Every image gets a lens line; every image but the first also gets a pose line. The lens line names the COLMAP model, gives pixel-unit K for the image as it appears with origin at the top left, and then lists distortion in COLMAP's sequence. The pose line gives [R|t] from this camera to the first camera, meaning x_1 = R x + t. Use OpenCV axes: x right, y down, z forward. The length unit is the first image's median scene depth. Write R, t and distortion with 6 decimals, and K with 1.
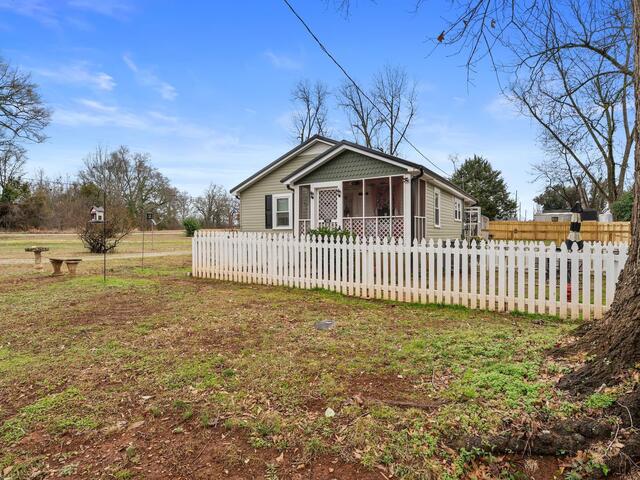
lens RADIAL K [[371.2, 0, 320.0], [0, 371.2, 240.0], [0, 0, 1]] dist [0.001149, 0.000020]
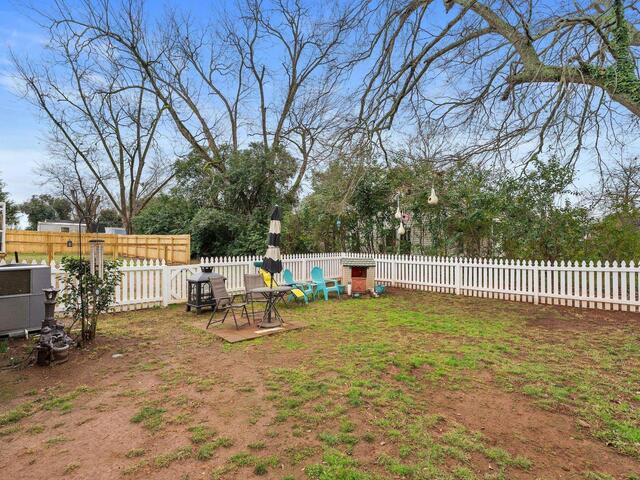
lens RADIAL K [[322.4, 0, 320.0], [0, 322.4, 240.0], [0, 0, 1]] dist [-0.003700, -0.000571]
pose [[0.249393, 0.015181, 0.968283, 0.083403], [0.016111, 0.999674, -0.019823, -0.016923], [-0.968268, 0.020544, 0.249067, 0.589622]]
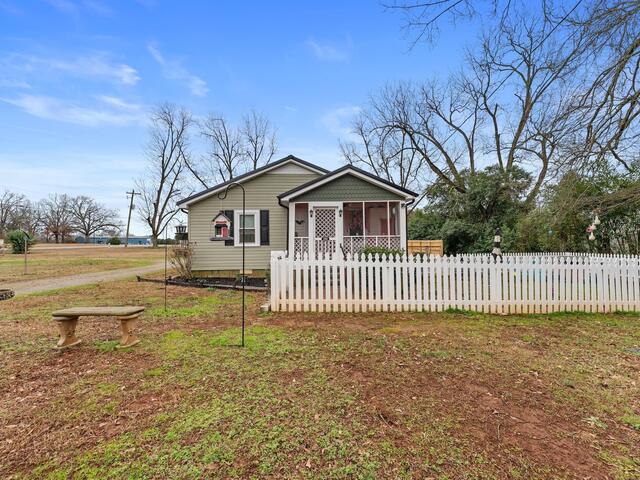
lens RADIAL K [[288.4, 0, 320.0], [0, 288.4, 240.0], [0, 0, 1]] dist [0.001246, 0.000426]
pose [[0.840701, 0.007764, 0.541444, -0.418238], [0.014918, 0.999186, -0.037491, -0.017665], [-0.541294, 0.039596, 0.839900, 0.317944]]
